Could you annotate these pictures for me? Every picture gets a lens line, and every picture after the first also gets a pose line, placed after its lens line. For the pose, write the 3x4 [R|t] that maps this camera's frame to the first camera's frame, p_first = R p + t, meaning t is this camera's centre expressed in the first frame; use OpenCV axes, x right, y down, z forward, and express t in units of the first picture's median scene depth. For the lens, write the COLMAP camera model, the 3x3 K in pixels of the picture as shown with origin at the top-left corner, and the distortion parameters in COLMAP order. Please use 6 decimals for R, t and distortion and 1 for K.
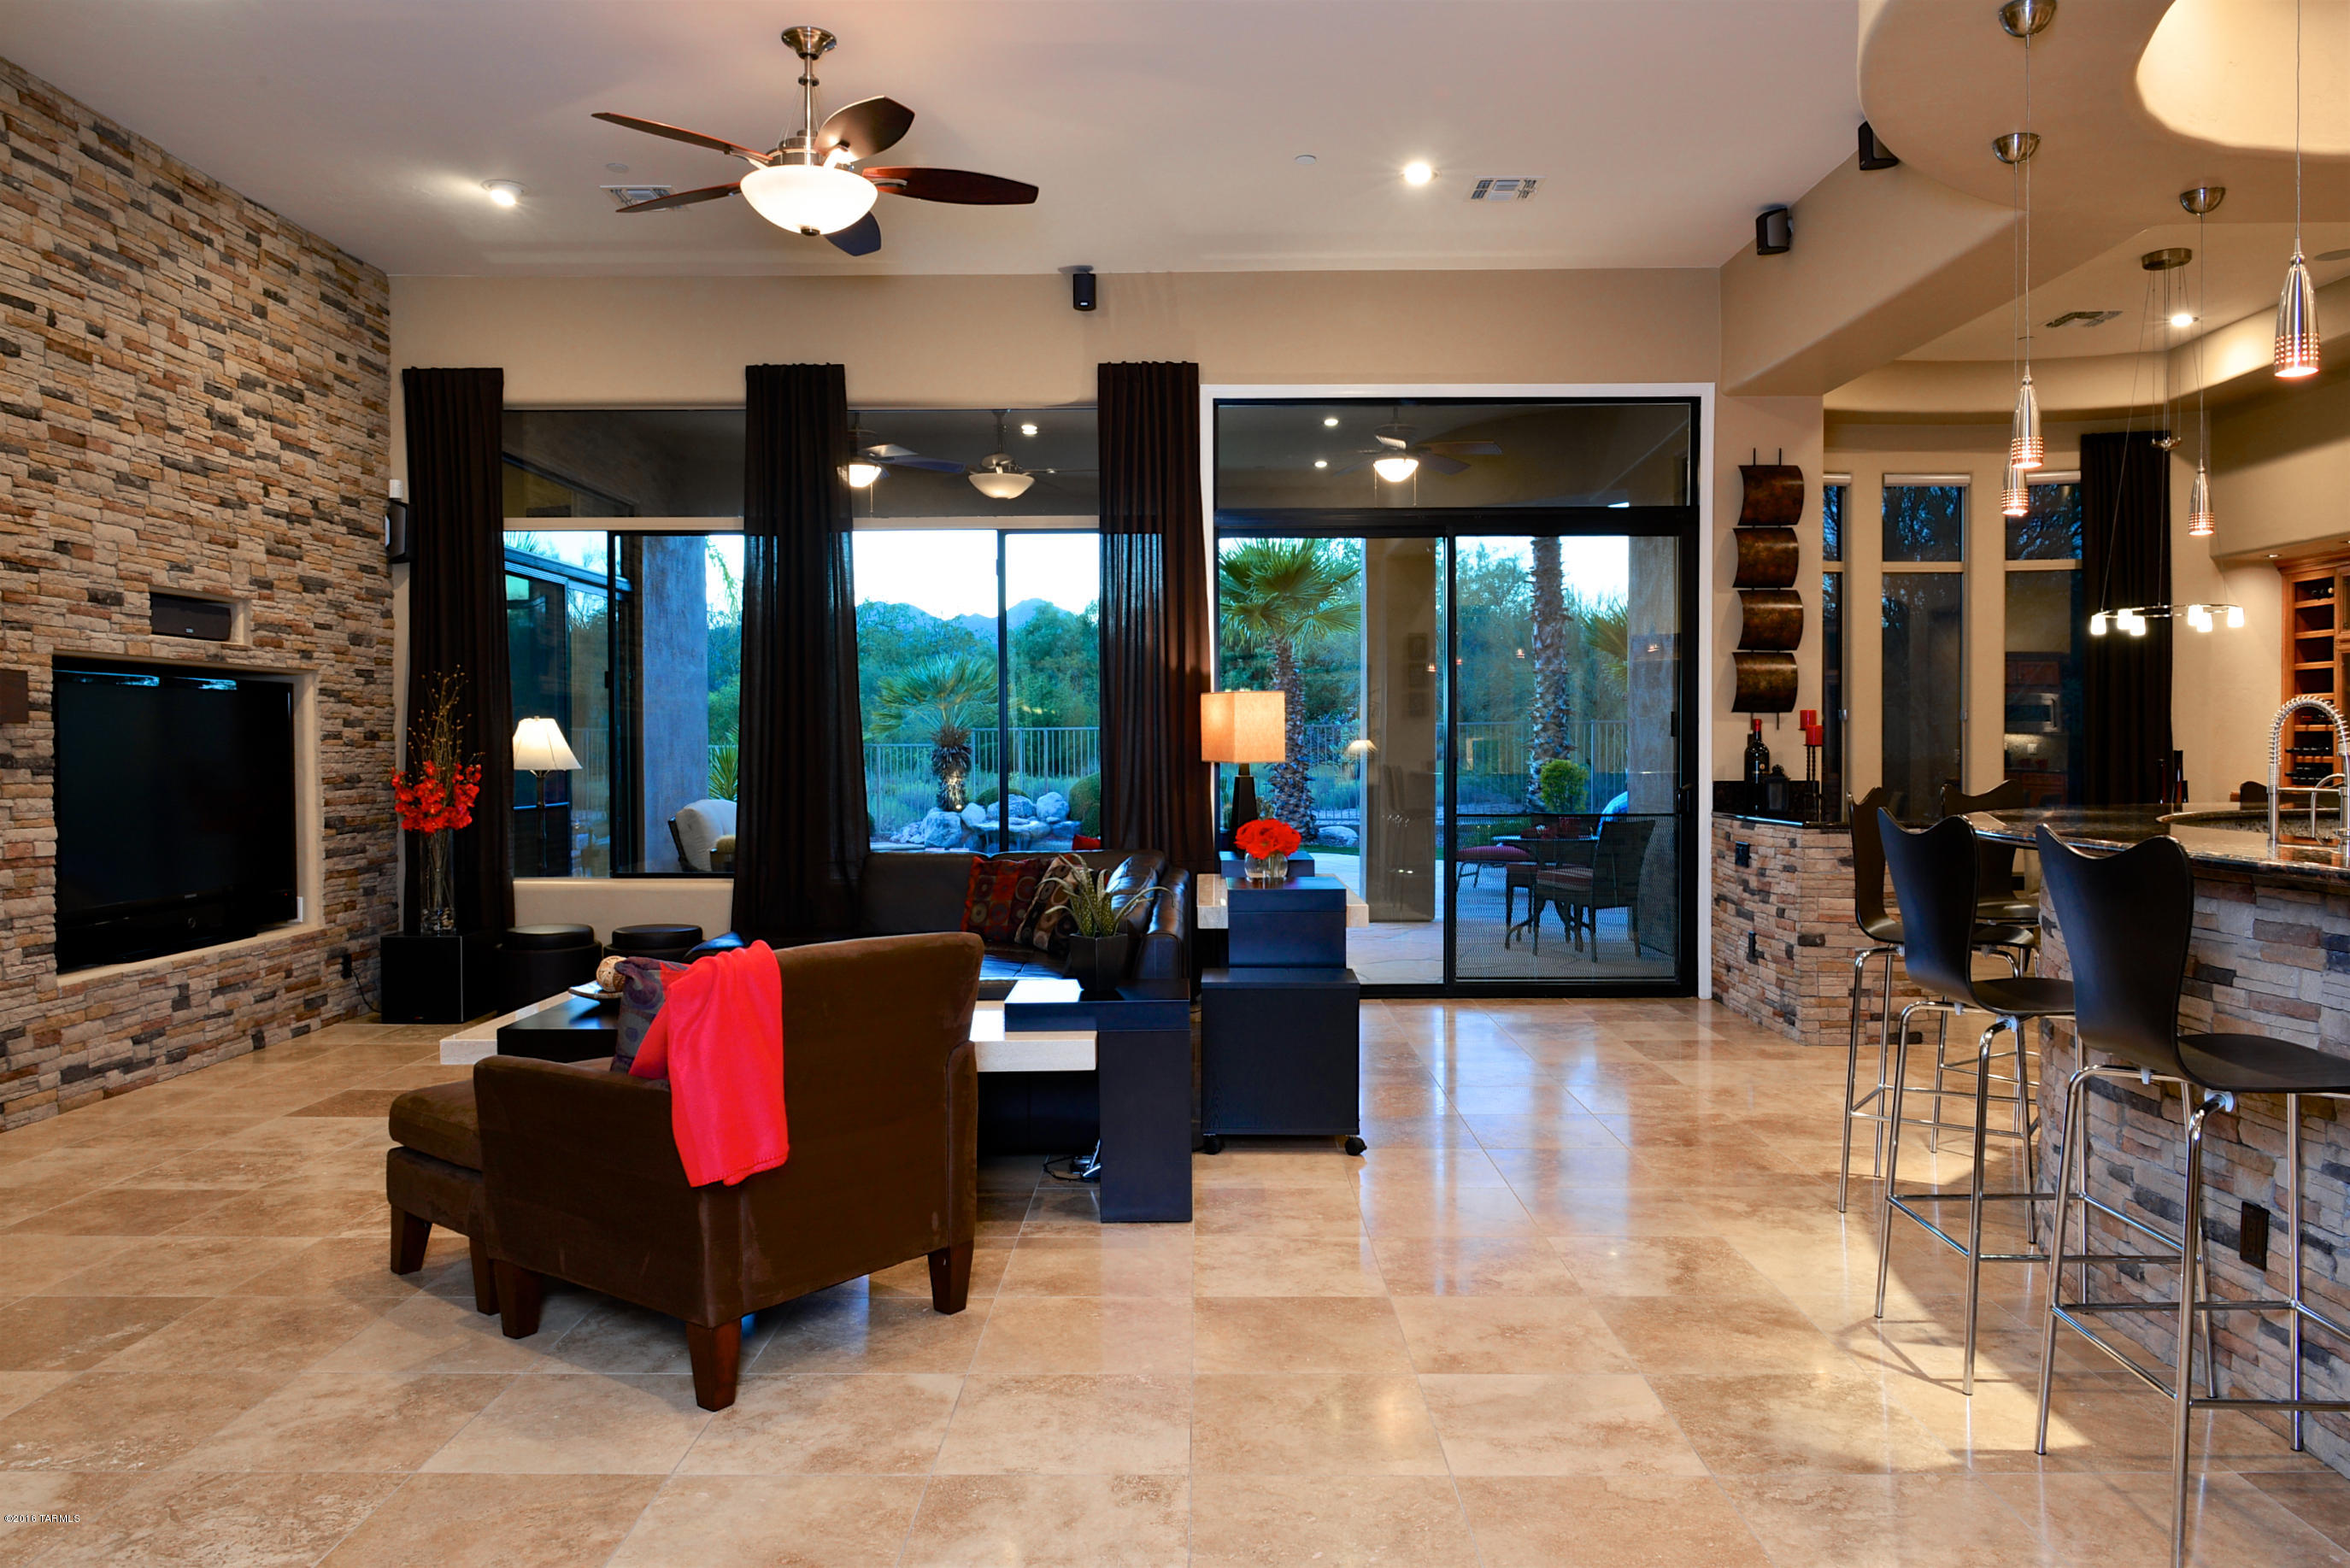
lens RADIAL K [[1602.0, 0, 1187.4], [0, 1602.0, 787.3], [0, 0, 1]] dist [-0.014380, -0.002242]
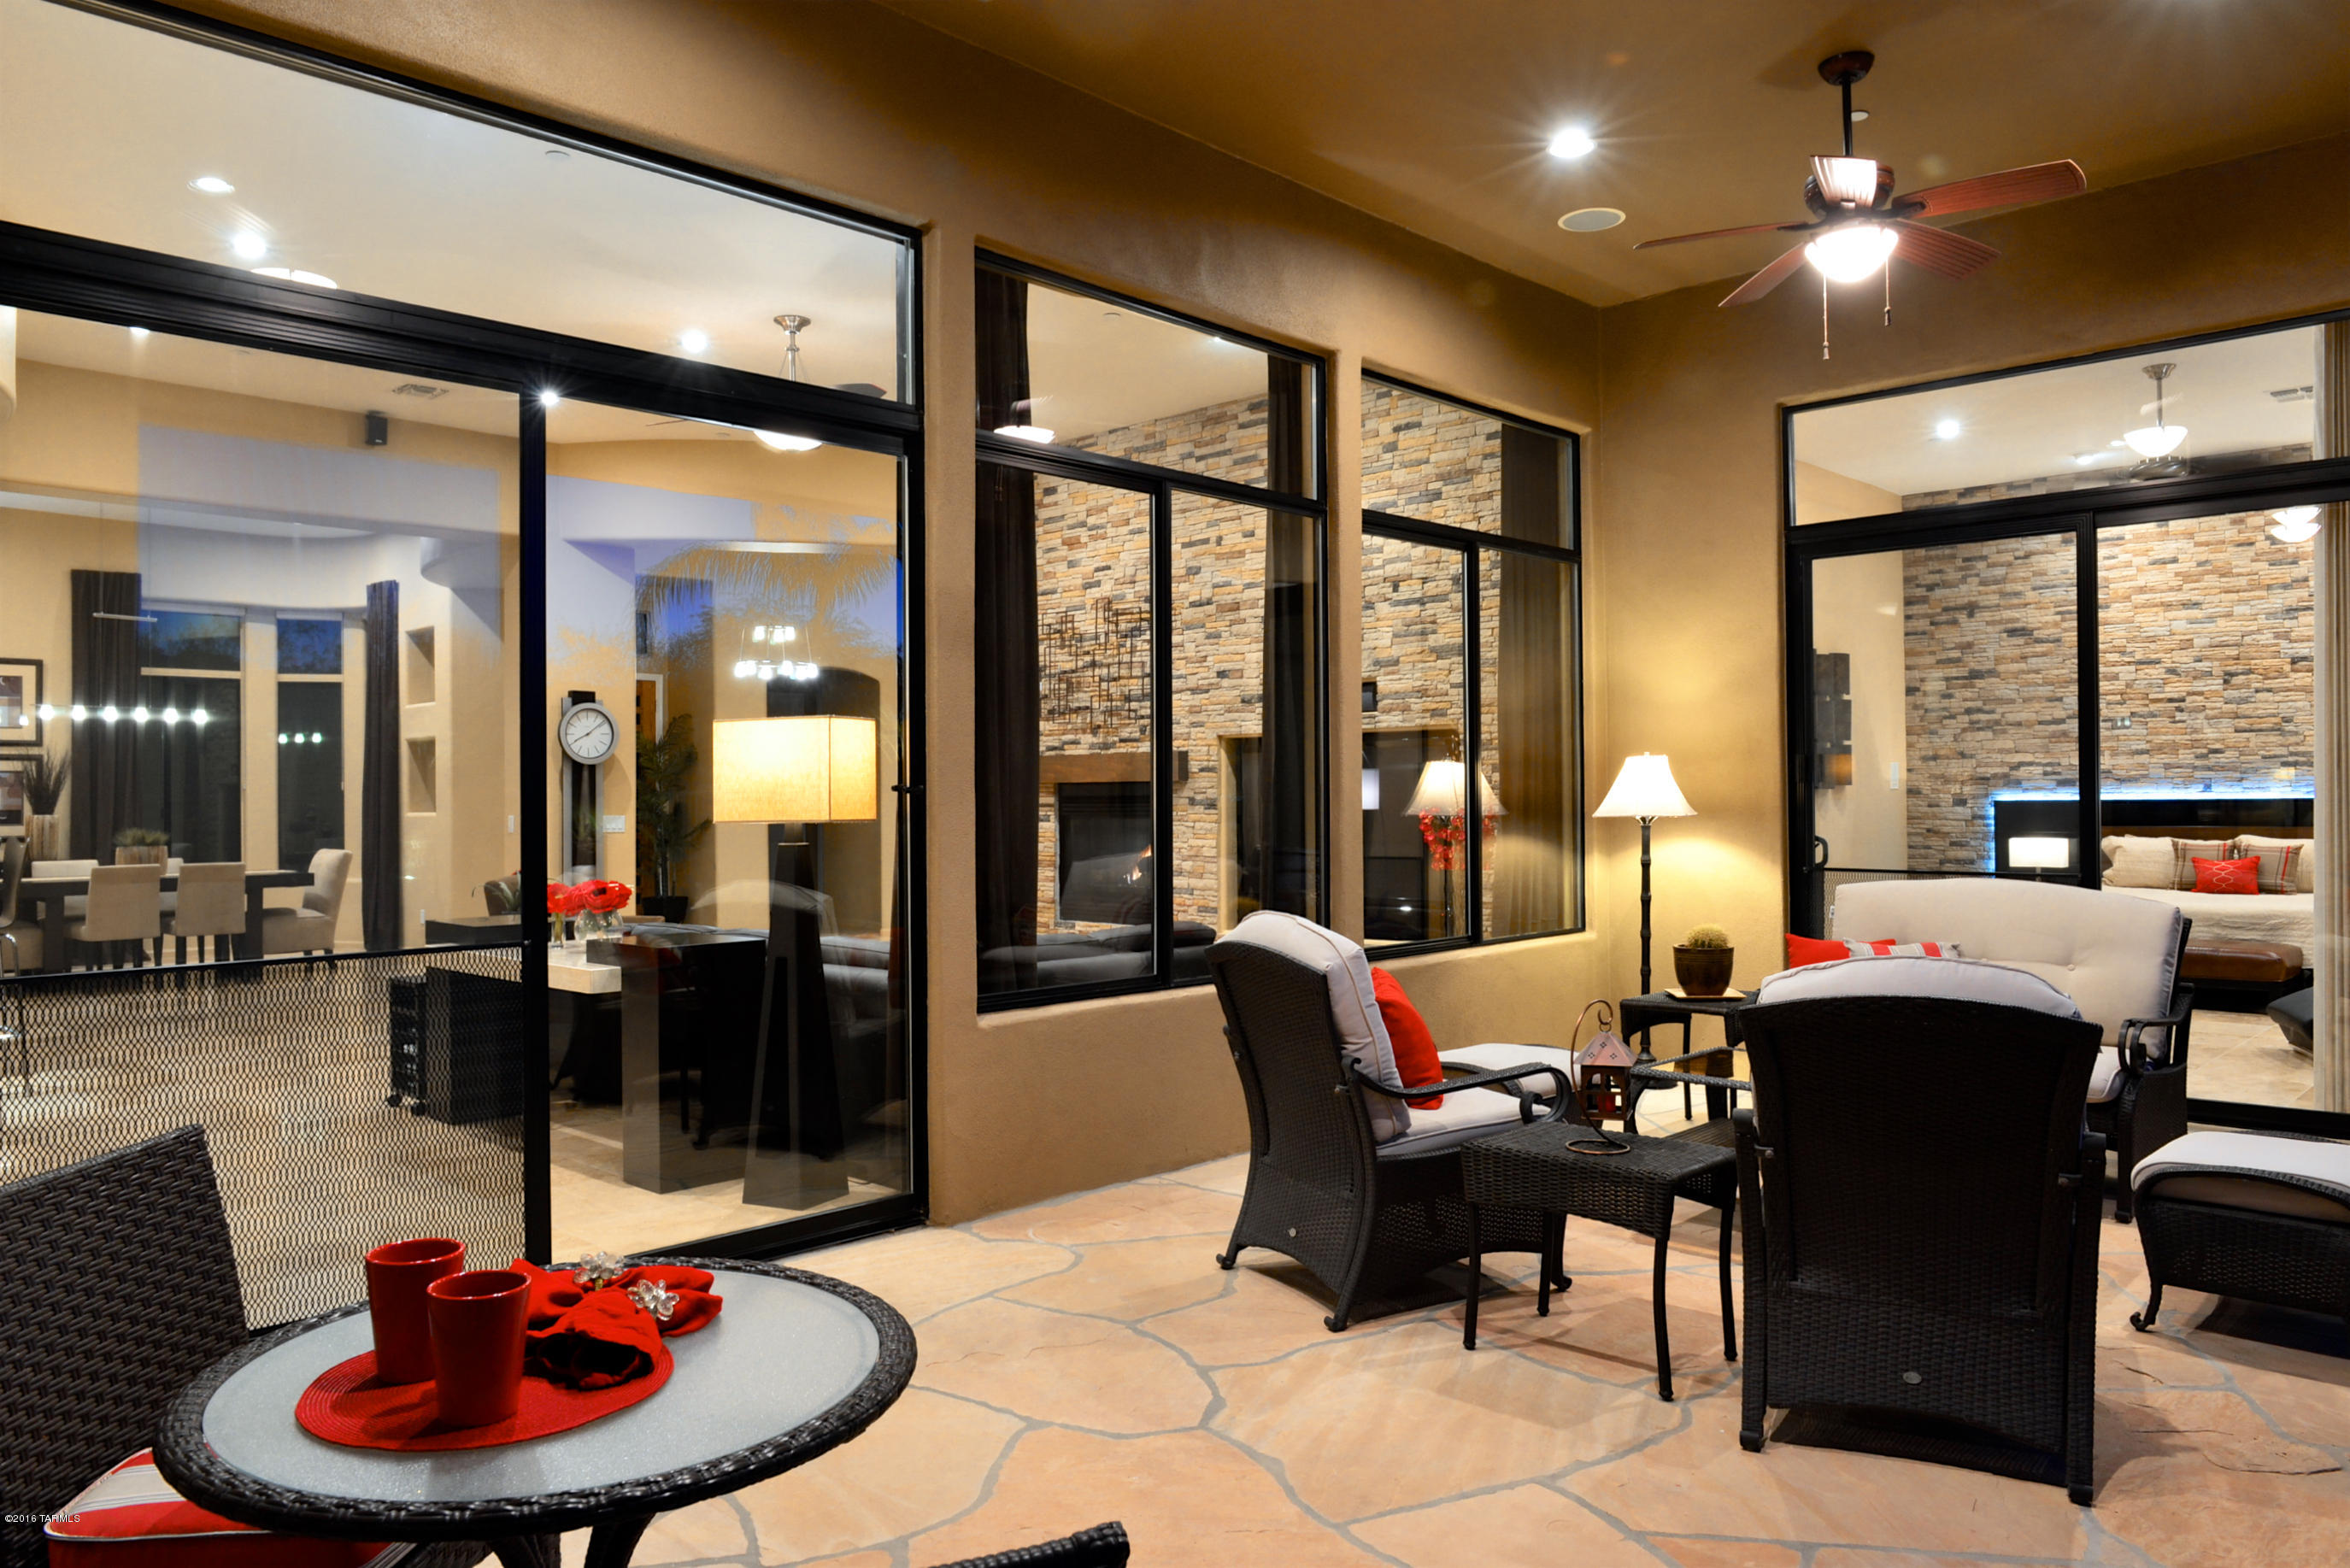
lens RADIAL K [[1608.1, 0, 1185.3], [0, 1608.1, 786.8], [0, 0, 1]] dist [-0.008826, -0.009428]
pose [[-0.686619, 0.005950, -0.726993, 0.457594], [-0.007586, 0.999853, 0.015348, -0.047282], [0.726977, 0.016053, -0.686474, 1.753262]]
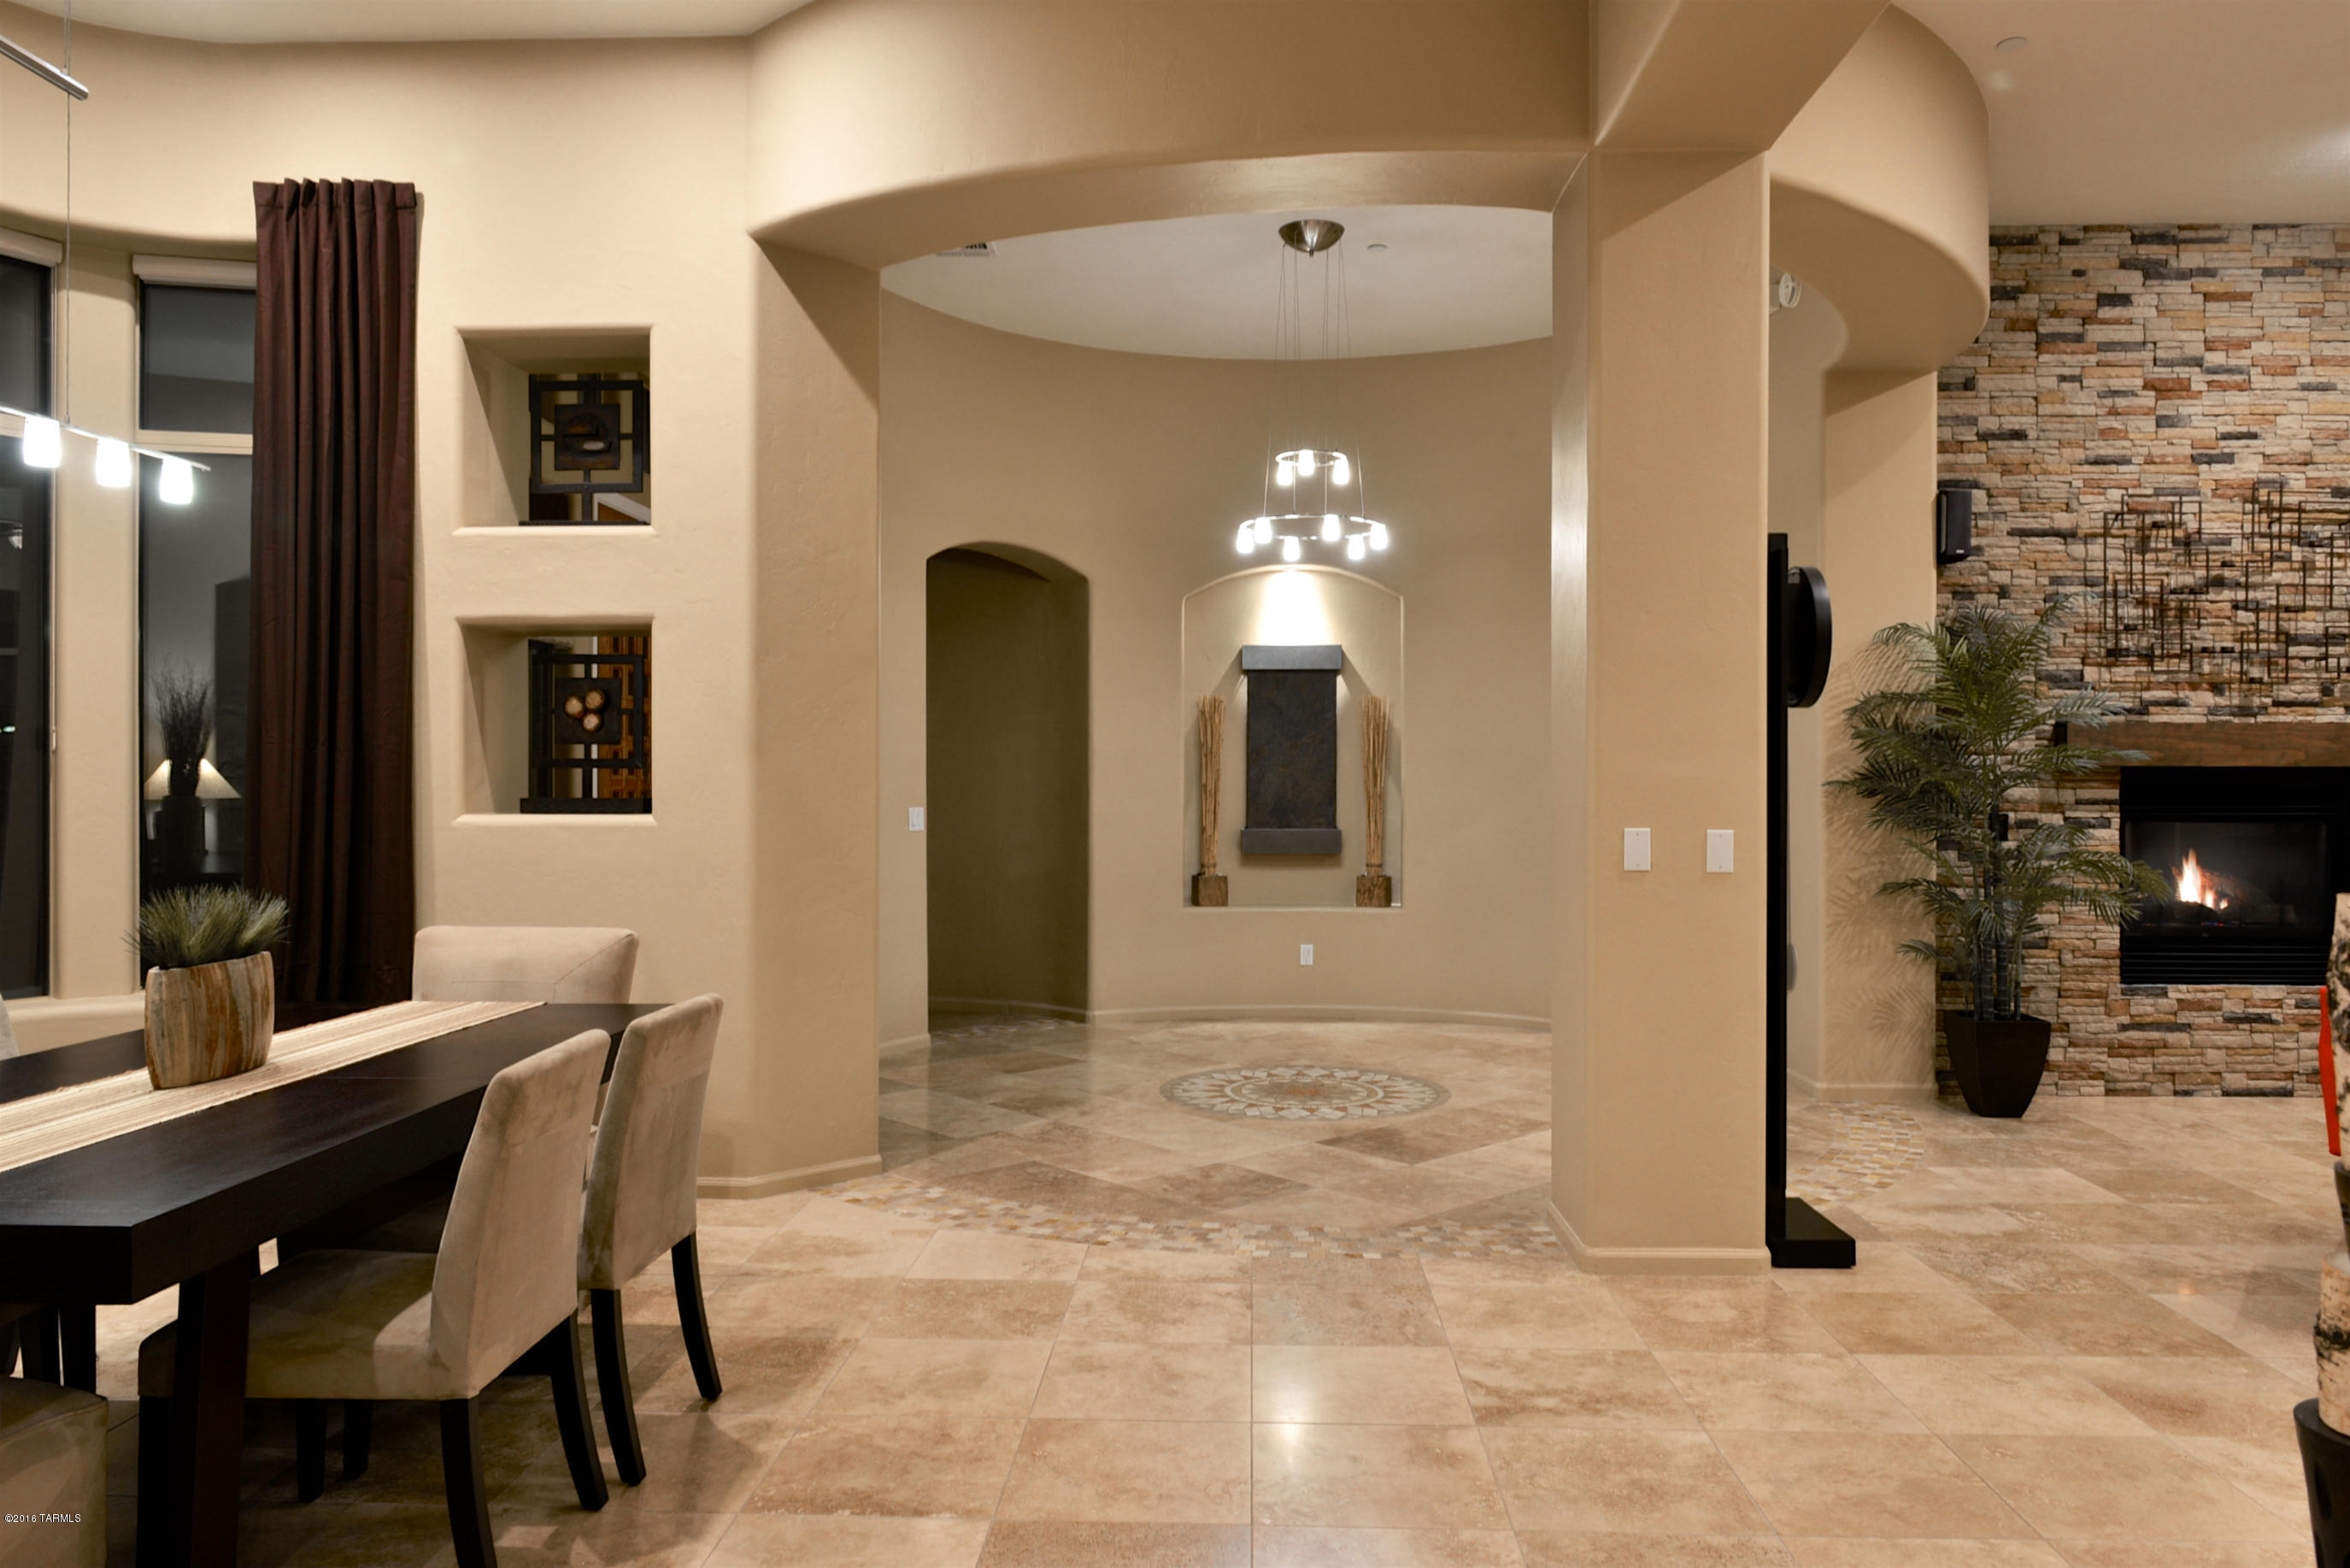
lens RADIAL K [[1602.0, 0, 1187.4], [0, 1602.0, 787.3], [0, 0, 1]] dist [-0.014380, -0.002242]
pose [[-0.035064, 0.009224, -0.999343, 0.399816], [-0.027777, 0.999562, 0.010200, -0.007821], [0.998999, 0.028117, -0.034793, 0.069120]]
